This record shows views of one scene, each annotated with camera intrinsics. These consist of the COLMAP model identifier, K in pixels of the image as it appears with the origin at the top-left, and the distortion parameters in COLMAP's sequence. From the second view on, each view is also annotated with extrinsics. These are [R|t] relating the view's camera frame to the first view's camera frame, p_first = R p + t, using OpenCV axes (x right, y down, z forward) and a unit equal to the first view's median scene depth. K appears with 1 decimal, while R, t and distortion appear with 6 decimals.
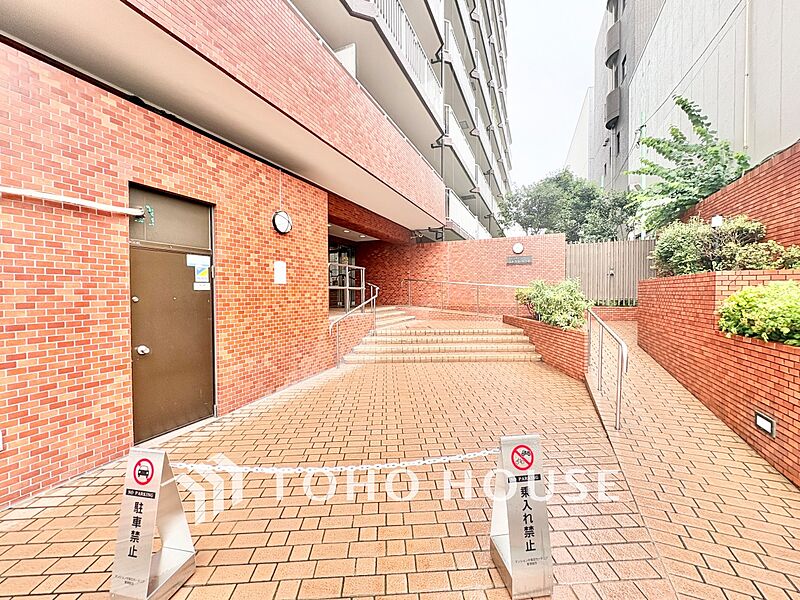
lens RADIAL K [[320.1, 0, 402.2], [0, 320.1, 298.9], [0, 0, 1]] dist [0.000276, 0.000175]
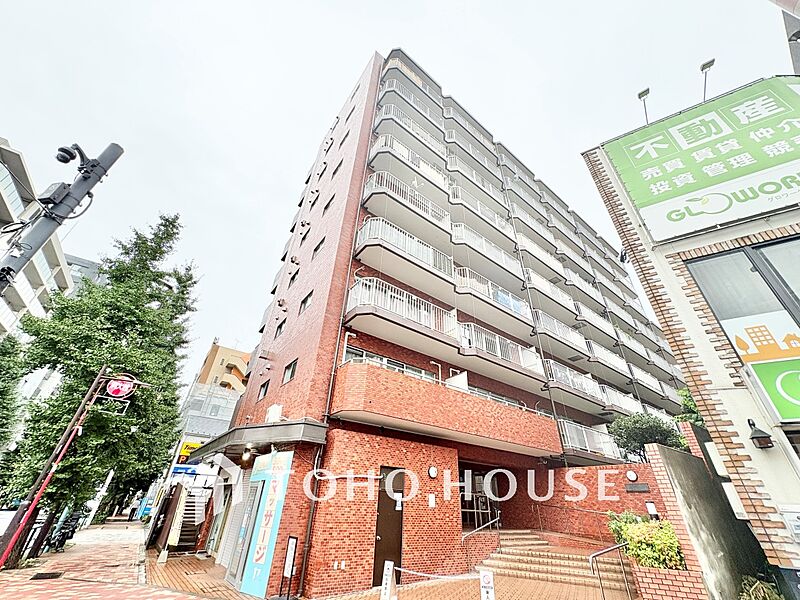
lens RADIAL K [[320.1, 0, 400.3], [0, 320.1, 298.0], [0, 0, 1]] dist [0.000276, 0.000175]
pose [[0.869878, -0.236544, -0.432850, 0.510028], [-0.051819, 0.828839, -0.557082, -0.007227], [0.490537, 0.507024, 0.708731, -0.959075]]
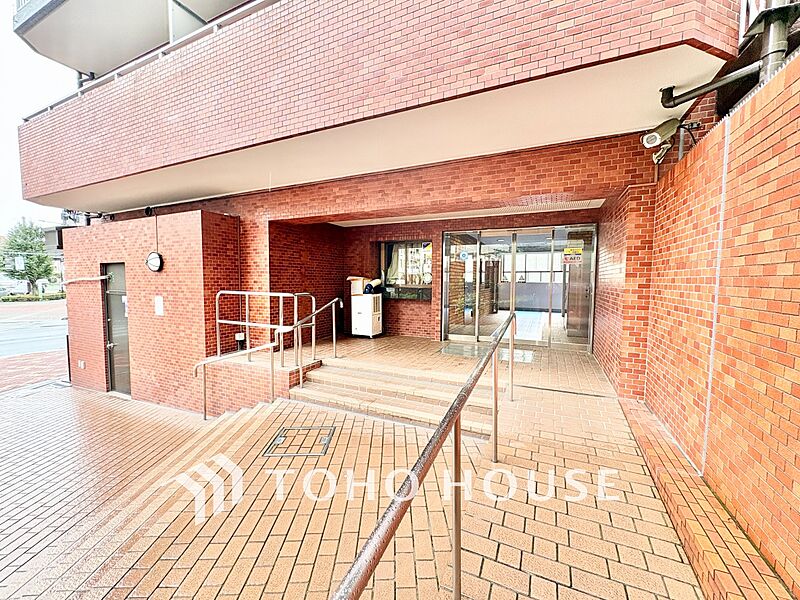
lens RADIAL K [[320.1, 0, 400.1], [0, 320.1, 299.5], [0, 0, 1]] dist [0.000276, 0.000175]
pose [[-0.027272, 0.069216, -0.997229, 0.629970], [-0.023302, 0.997285, 0.069857, -0.174304], [0.999356, 0.025142, -0.025585, 1.611135]]
